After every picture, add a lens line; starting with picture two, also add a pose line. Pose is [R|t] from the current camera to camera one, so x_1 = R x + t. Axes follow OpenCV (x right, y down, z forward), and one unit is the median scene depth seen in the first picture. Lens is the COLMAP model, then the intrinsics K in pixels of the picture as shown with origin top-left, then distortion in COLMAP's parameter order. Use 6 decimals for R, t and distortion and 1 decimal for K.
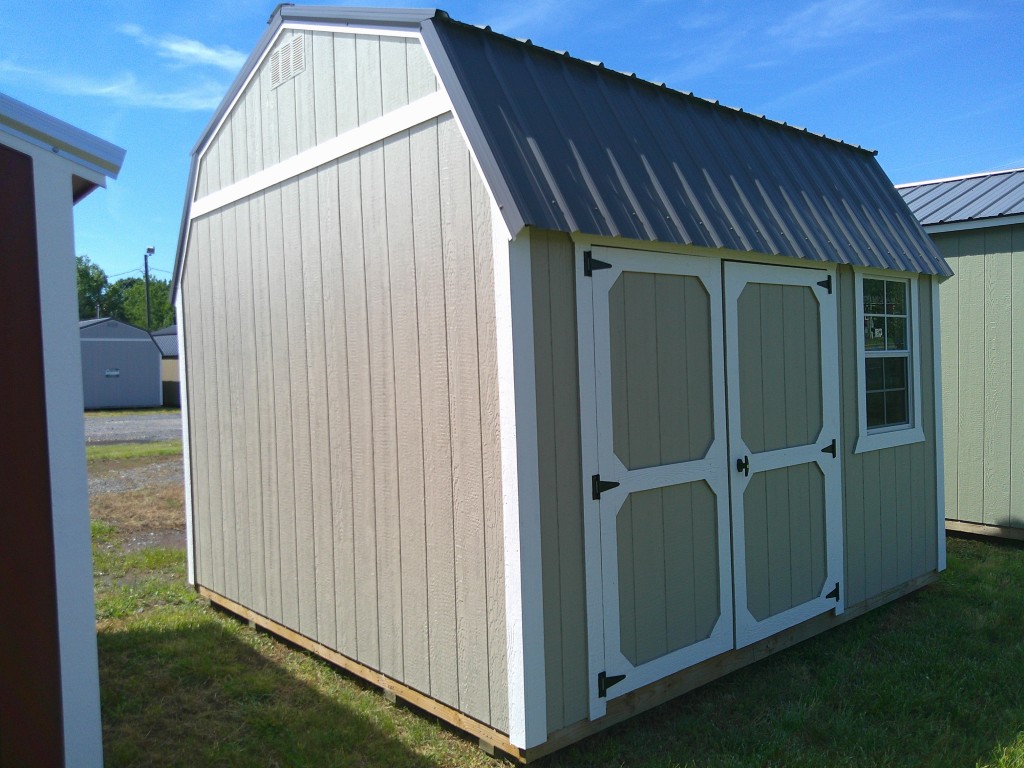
lens RADIAL K [[825.7, 0, 512.0], [0, 825.7, 384.0], [0, 0, 1]] dist [0.106854, -0.287071]
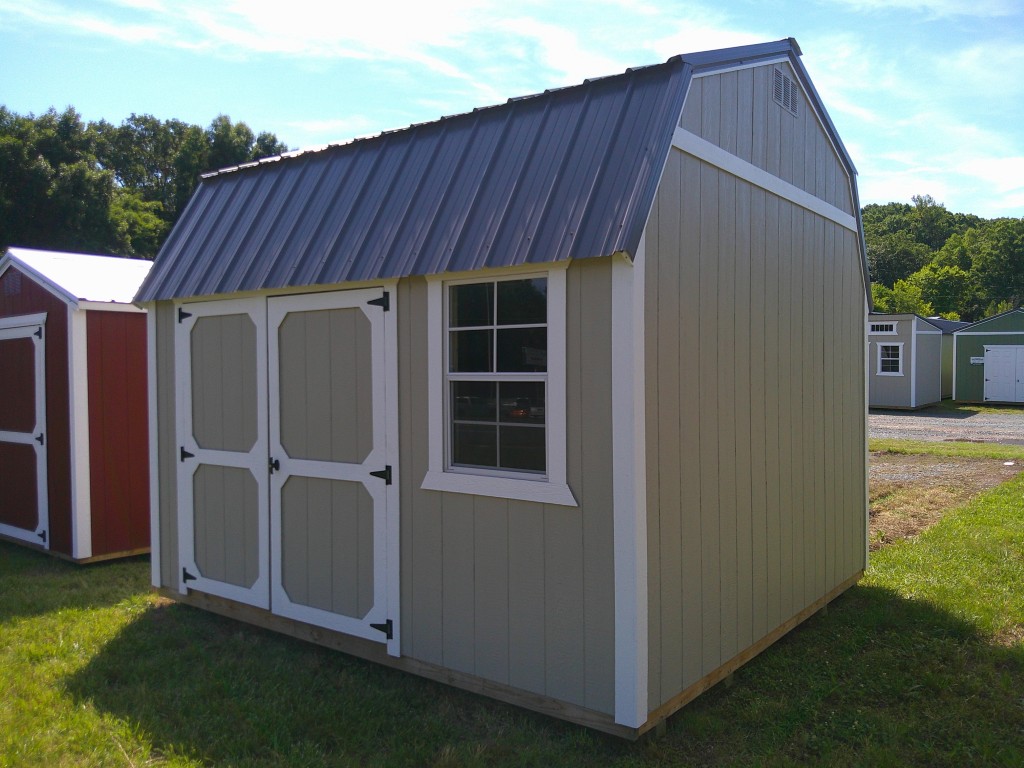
lens RADIAL K [[825.7, 0, 512.0], [0, 825.7, 384.0], [0, 0, 1]] dist [0.106854, -0.287071]
pose [[0.206073, 0.043233, -0.977581, 1.506634], [-0.025656, 0.998919, 0.038768, -0.074485], [0.978200, 0.017092, 0.206959, 1.068888]]
